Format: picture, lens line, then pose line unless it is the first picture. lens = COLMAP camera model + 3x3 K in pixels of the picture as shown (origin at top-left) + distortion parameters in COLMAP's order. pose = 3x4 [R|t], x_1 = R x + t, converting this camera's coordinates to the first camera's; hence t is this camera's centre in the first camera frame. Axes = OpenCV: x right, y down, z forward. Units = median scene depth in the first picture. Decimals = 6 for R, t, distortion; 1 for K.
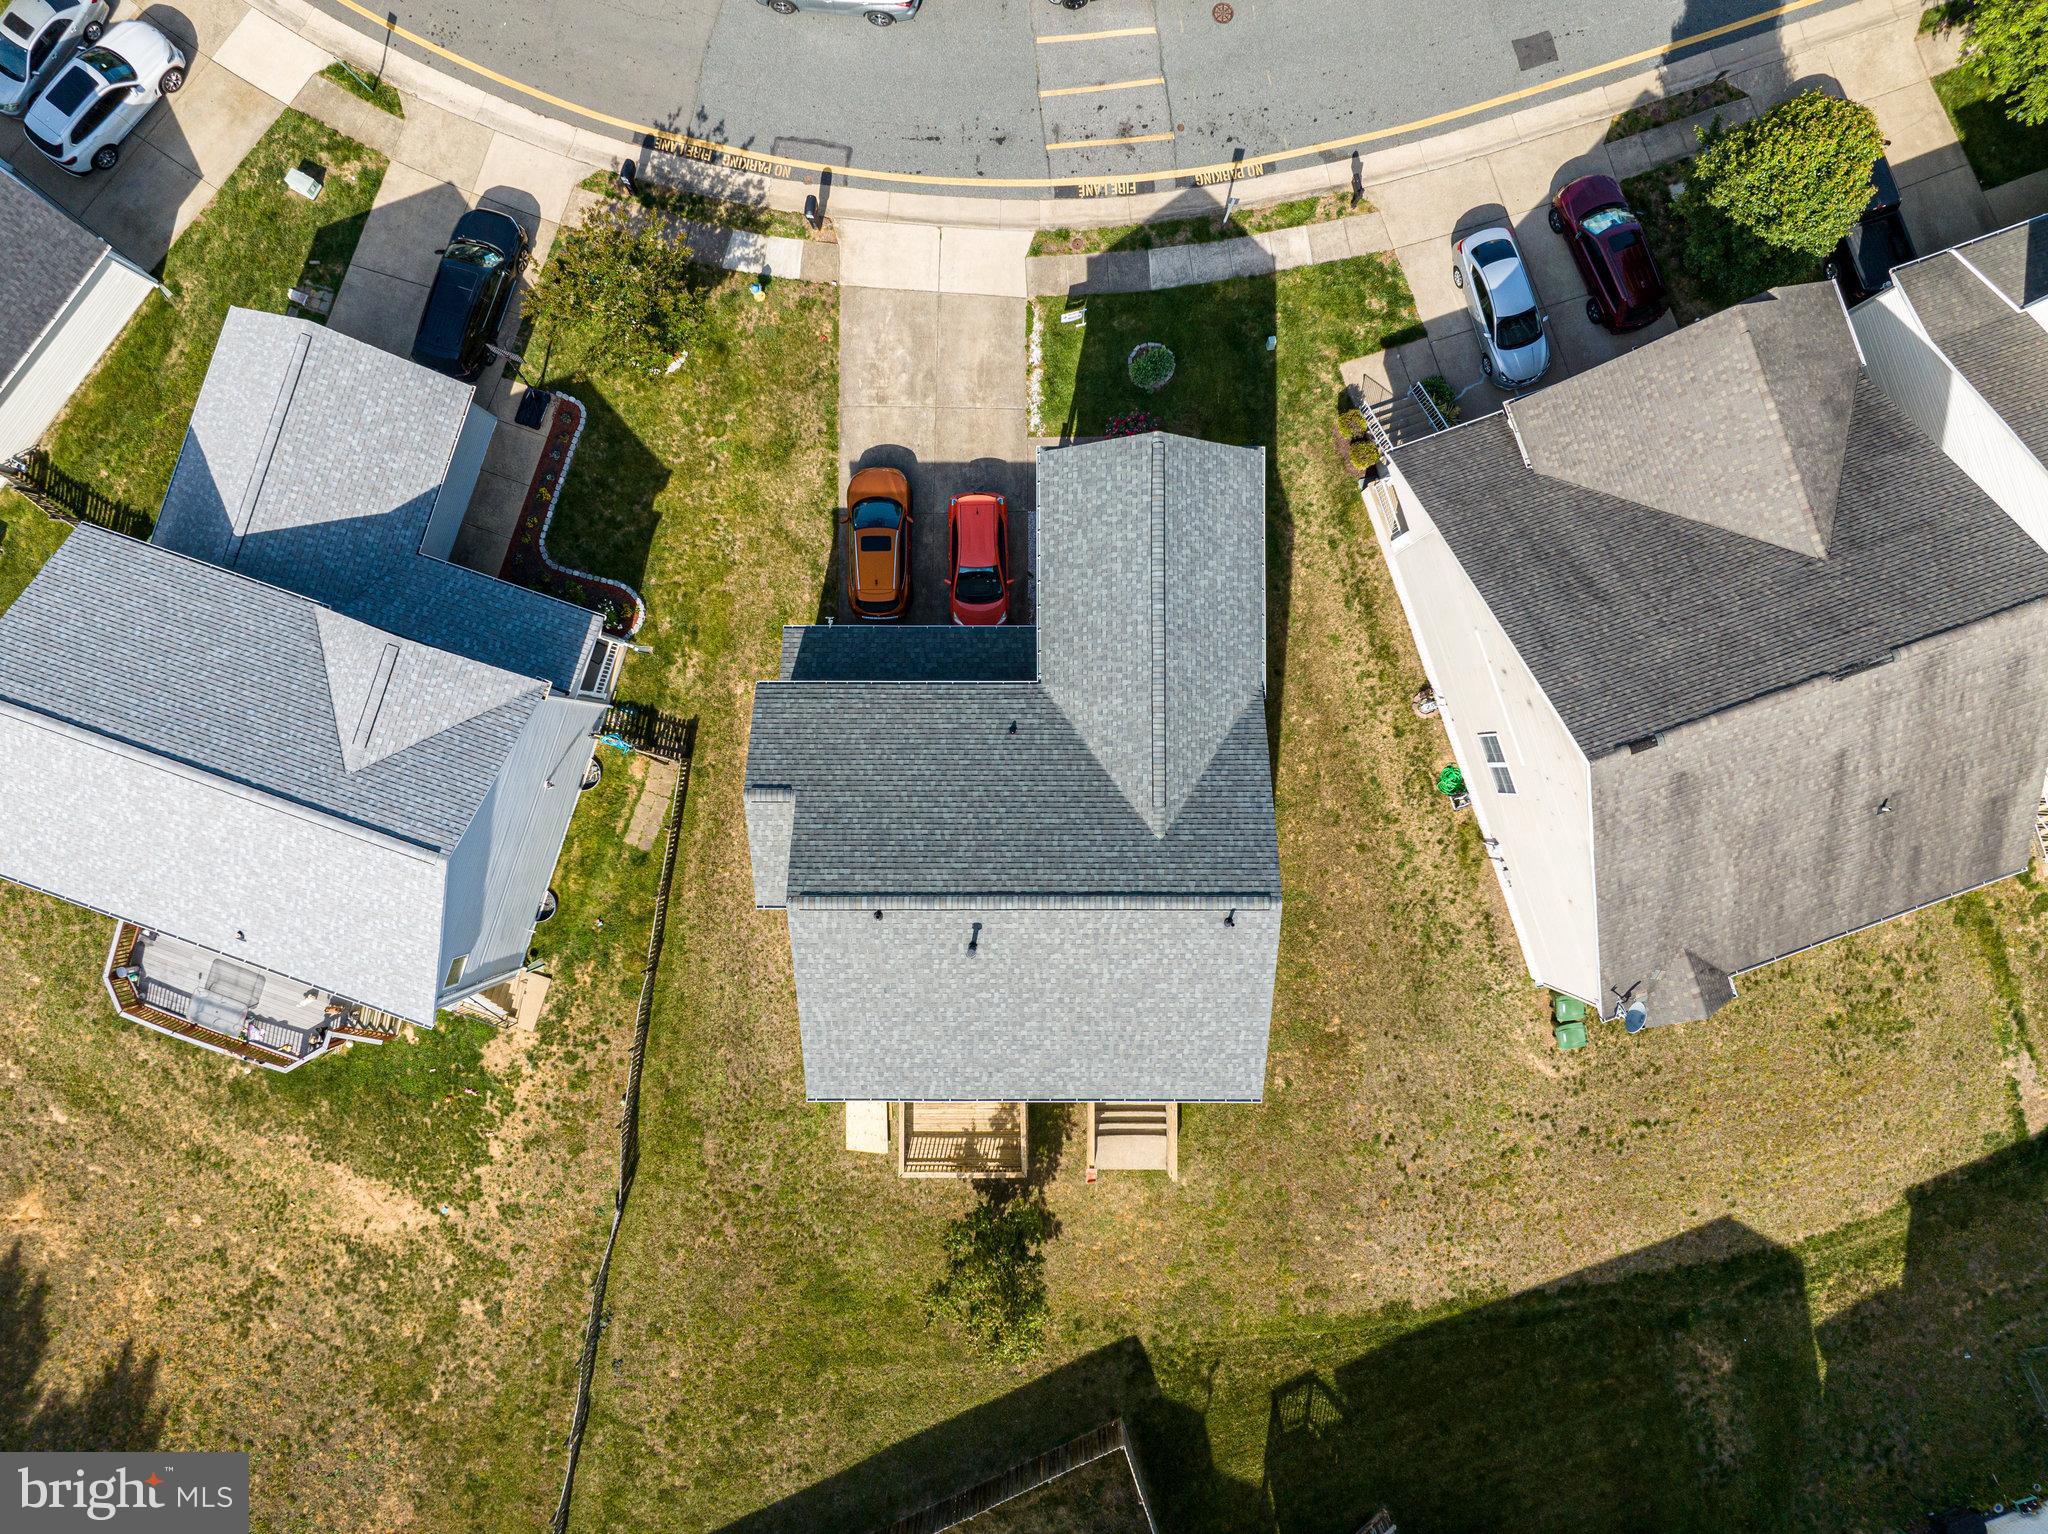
lens RADIAL K [[1443.3, 0, 1024.9], [0, 1443.3, 775.5], [0, 0, 1]] dist [-0.047392, 0.011841]
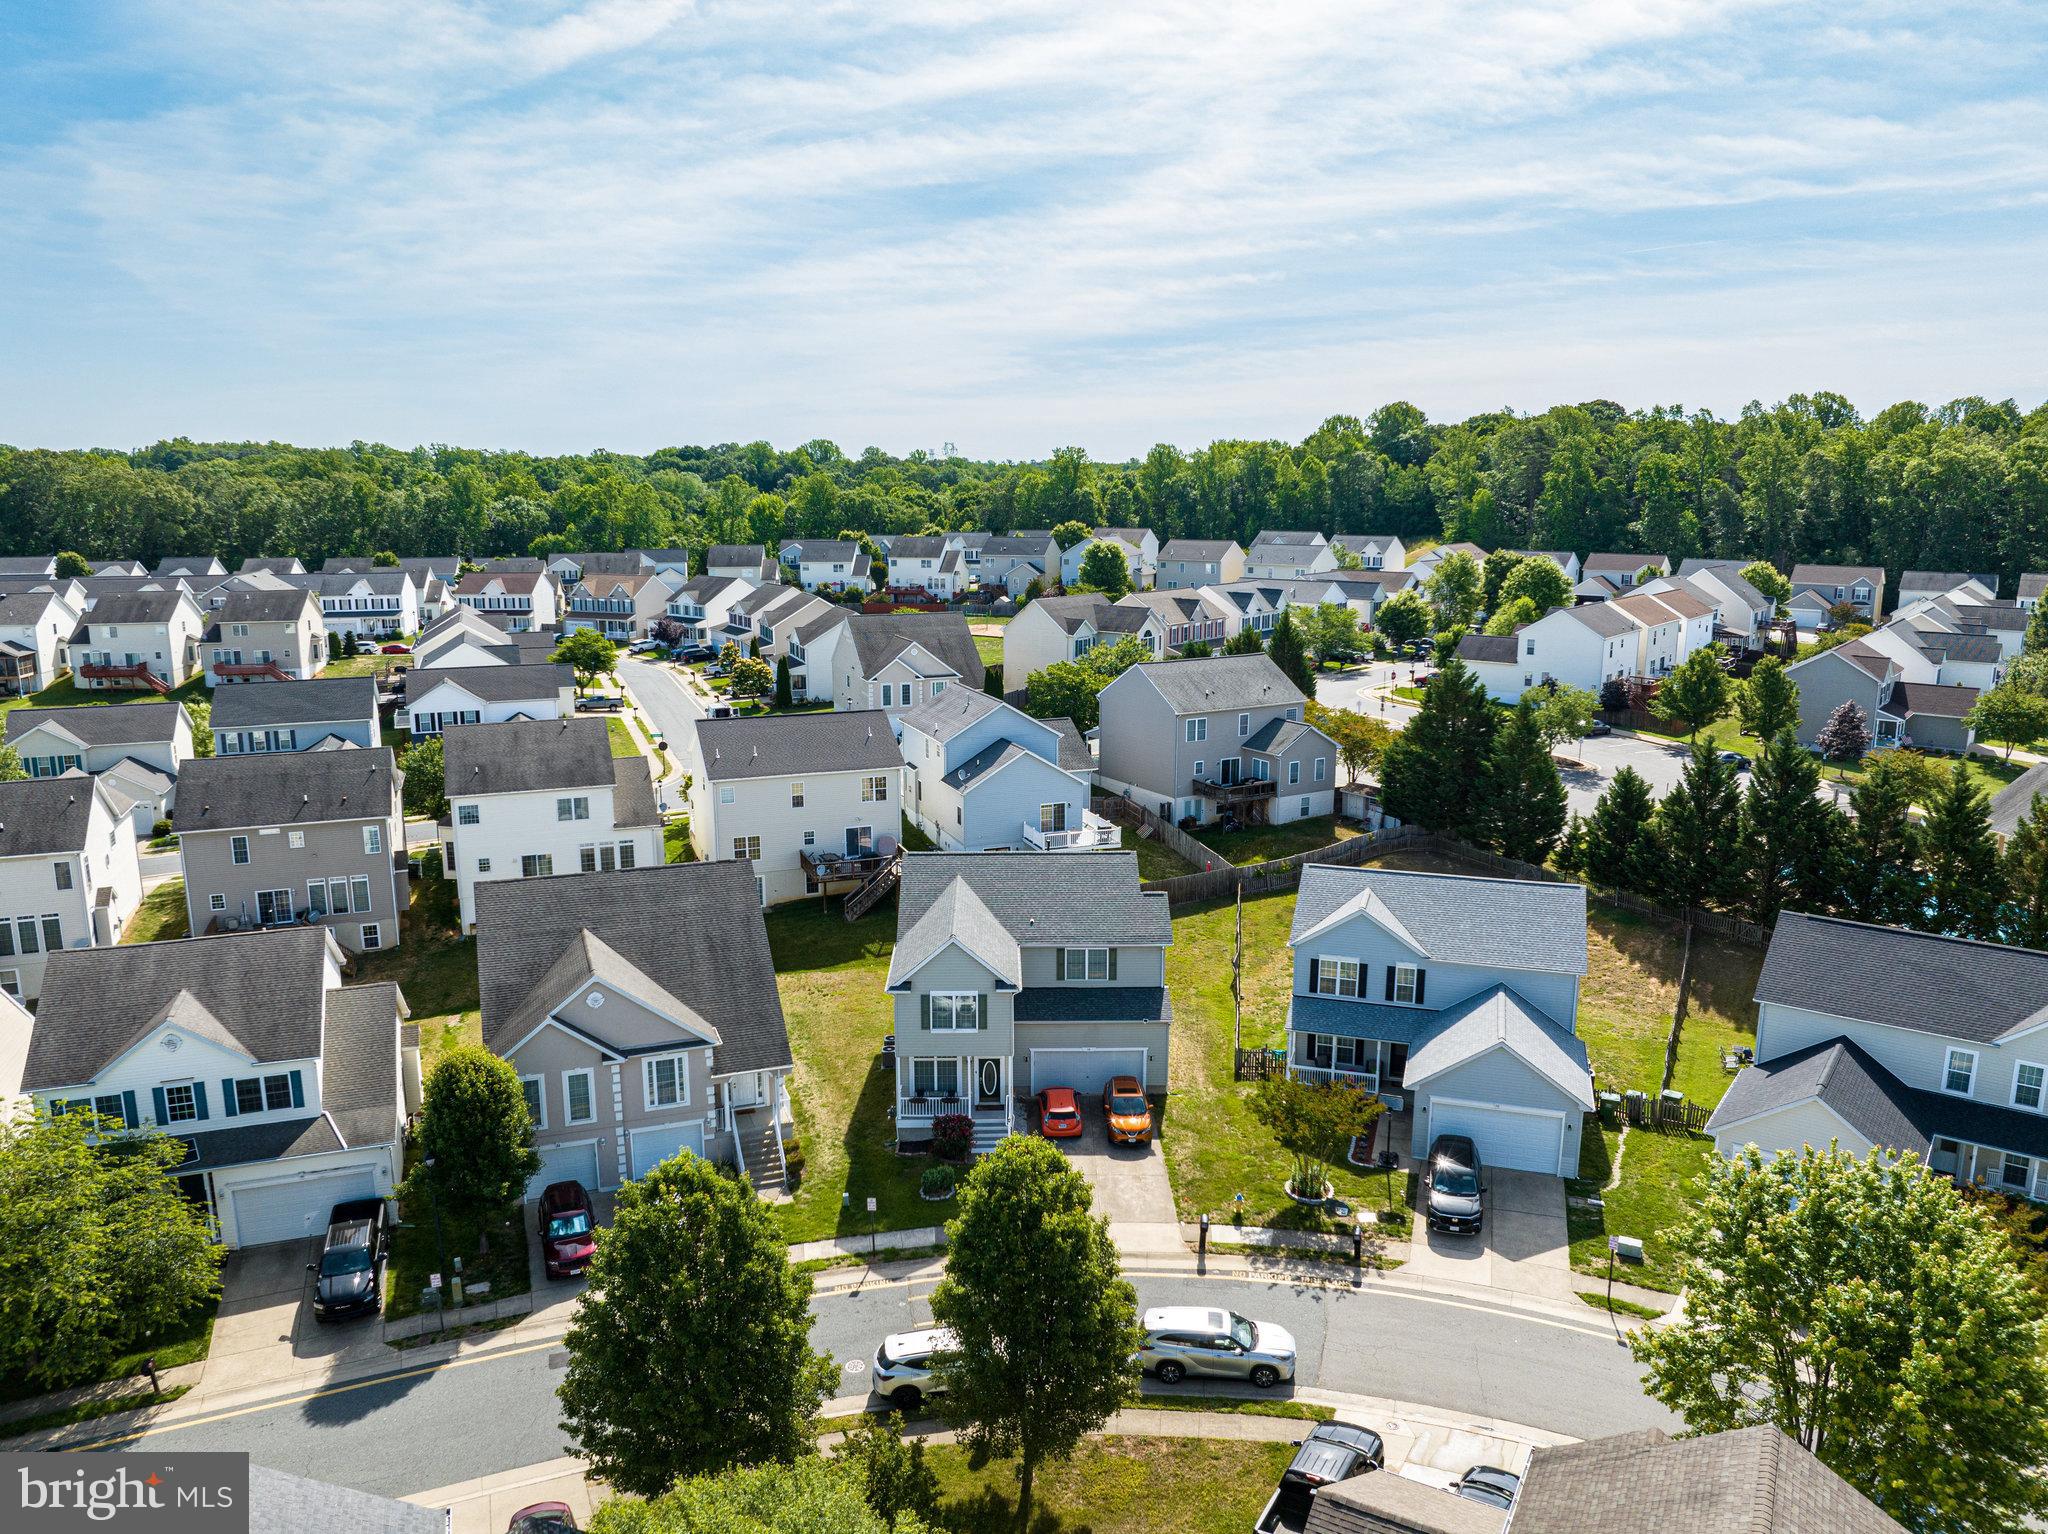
lens RADIAL K [[1437.4, 0, 1026.0], [0, 1437.4, 773.6], [0, 0, 1]] dist [-0.026207, -0.022034]
pose [[-0.999808, 0.011007, -0.016198, 0.023095], [-0.018118, -0.205889, 0.978408, -1.503858], [0.007434, 0.978513, 0.206049, 0.343414]]
